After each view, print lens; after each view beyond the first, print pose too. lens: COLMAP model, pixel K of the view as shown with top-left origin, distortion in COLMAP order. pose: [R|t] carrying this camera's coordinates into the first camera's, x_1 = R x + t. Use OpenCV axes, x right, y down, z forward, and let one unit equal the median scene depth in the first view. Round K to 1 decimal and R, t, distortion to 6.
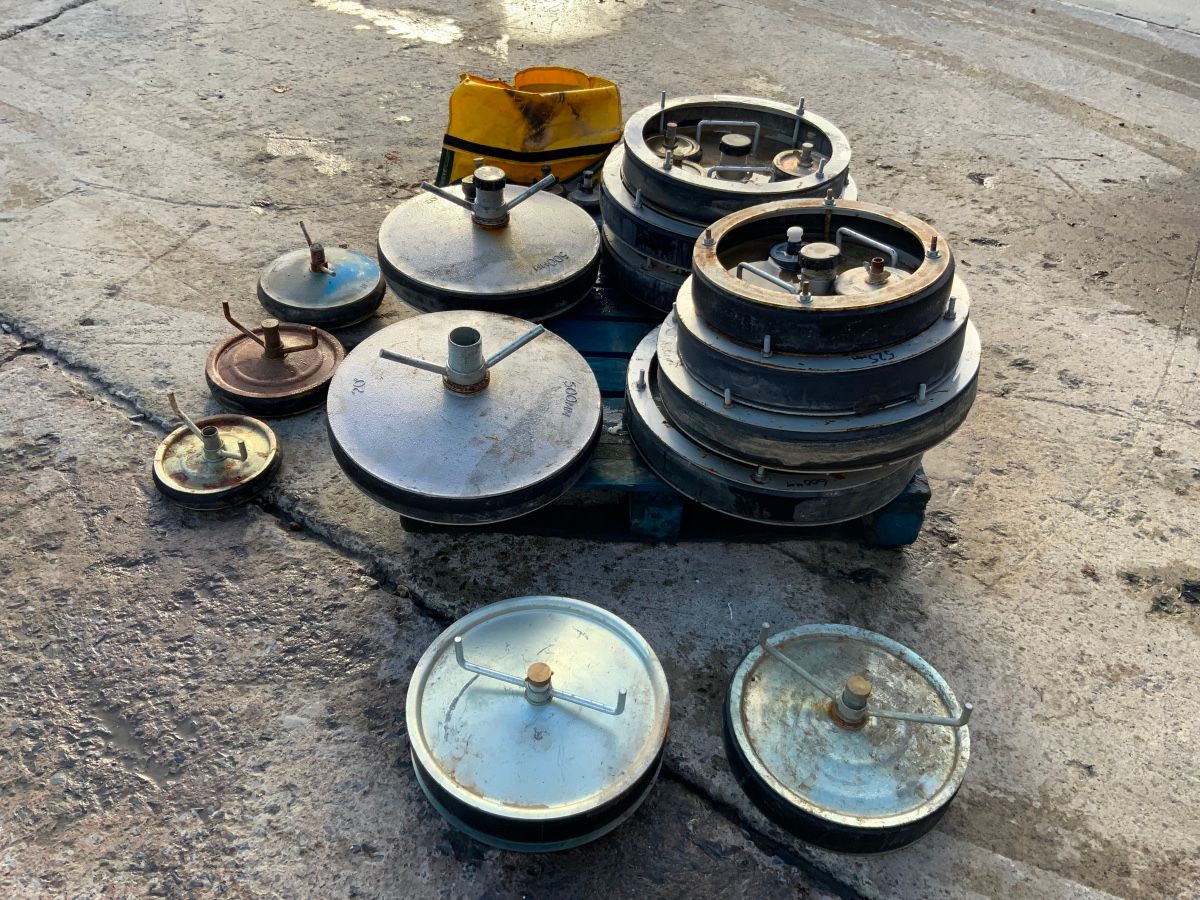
lens RADIAL K [[993.7, 0, 596.0], [0, 993.7, 440.5], [0, 0, 1]] dist [0.047459, -0.095225]
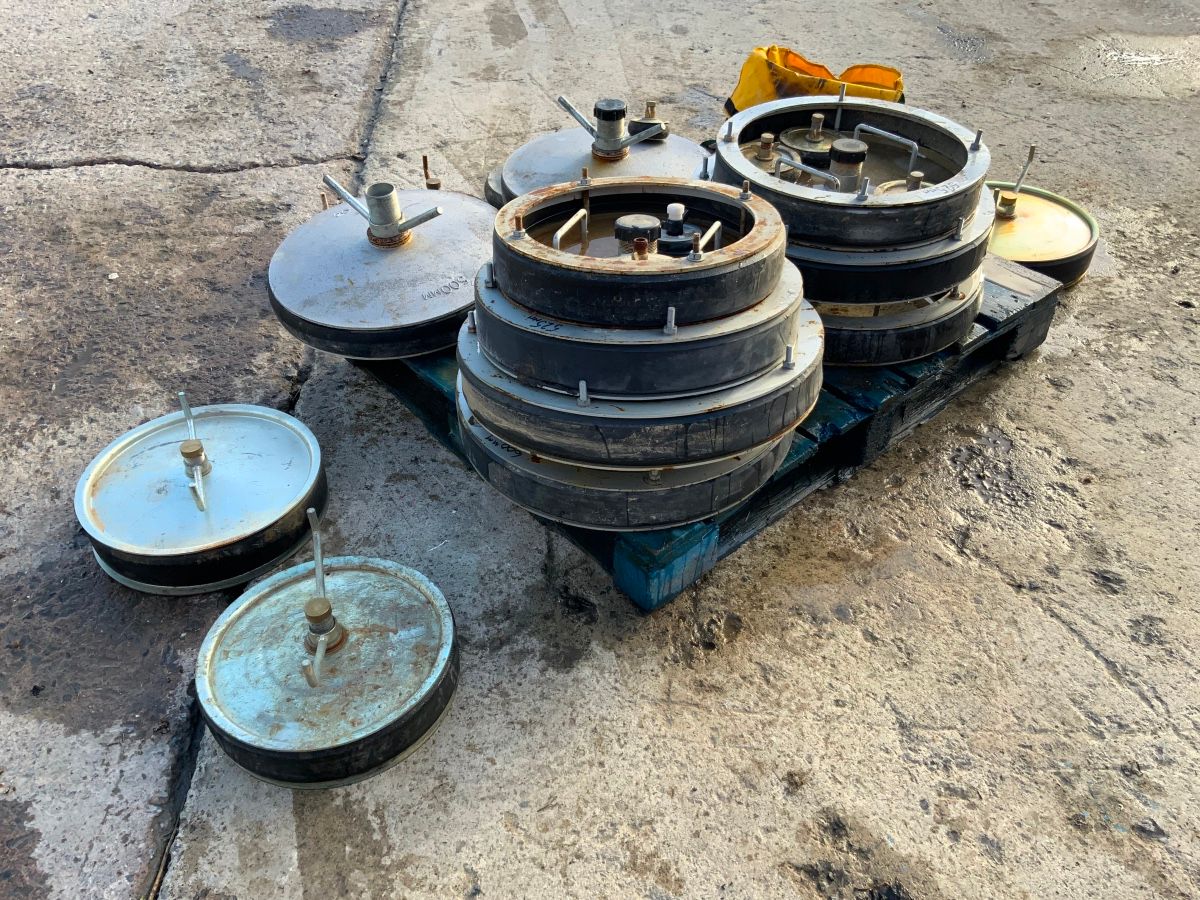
lens RADIAL K [[993.7, 0, 601.1], [0, 993.7, 440.6], [0, 0, 1]] dist [0.047459, -0.095225]
pose [[0.648471, 0.441135, -0.620392, 0.767665], [-0.470460, 0.872947, 0.128962, -0.110945], [0.598459, 0.208241, 0.773617, 0.325350]]
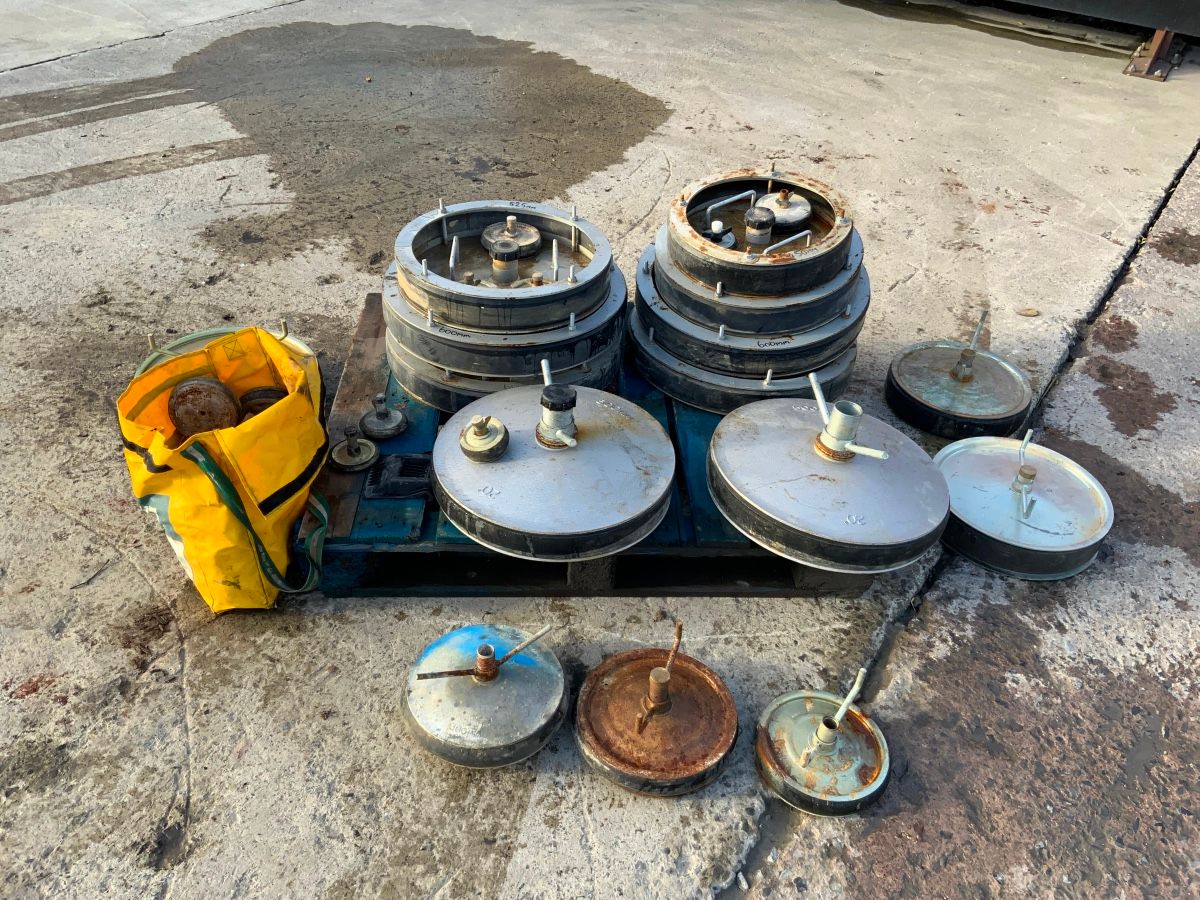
lens RADIAL K [[993.7, 0, 592.9], [0, 993.7, 456.8], [0, 0, 1]] dist [0.047459, -0.095225]
pose [[-0.021628, -0.648559, 0.760857, -0.960578], [0.609277, 0.594835, 0.524360, -0.791880], [-0.792662, 0.474913, 0.382287, 0.759816]]
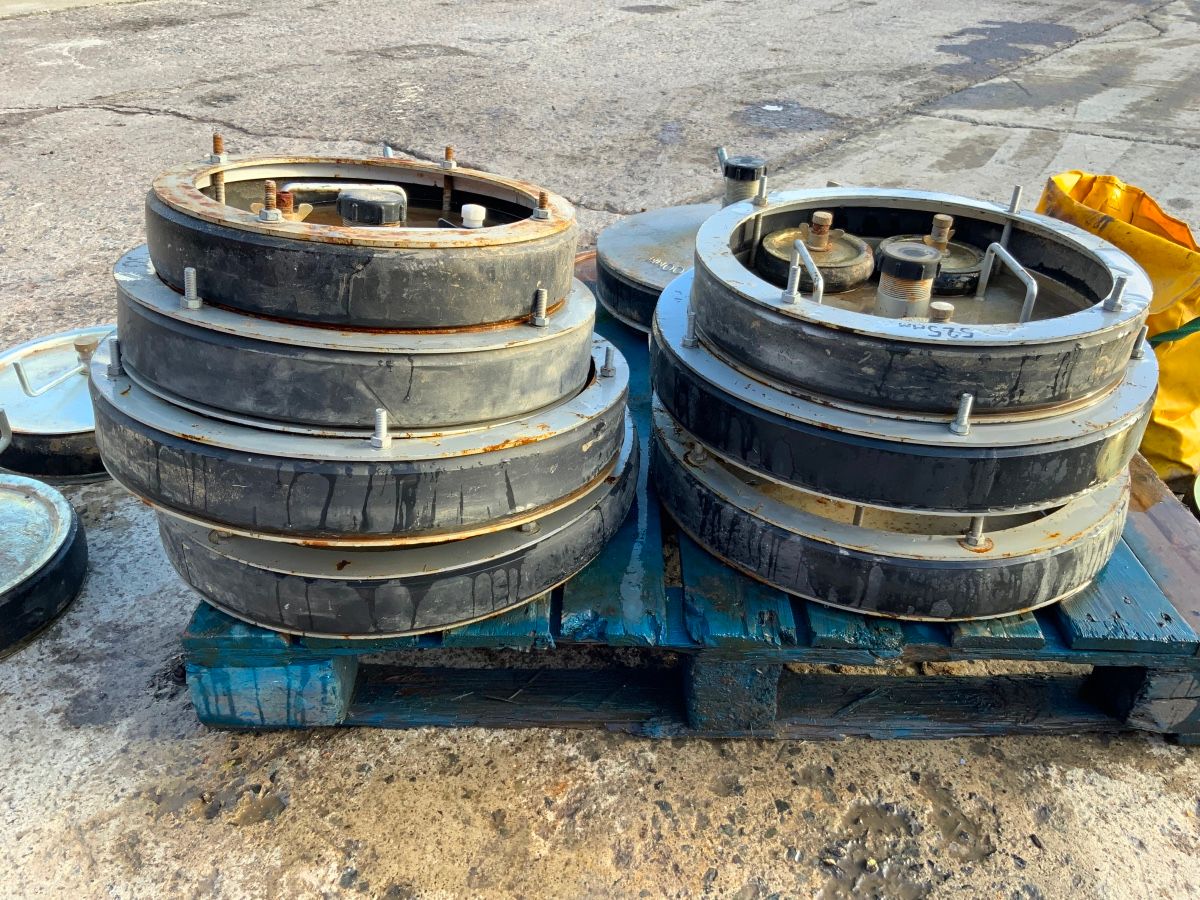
lens RADIAL K [[993.7, 0, 599.2], [0, 993.7, 447.4], [0, 0, 1]] dist [0.047459, -0.095225]
pose [[-0.013884, 0.470897, -0.882079, 0.777486], [-0.666127, 0.653545, 0.359379, -0.374285], [0.745709, 0.592566, 0.304604, 0.936826]]
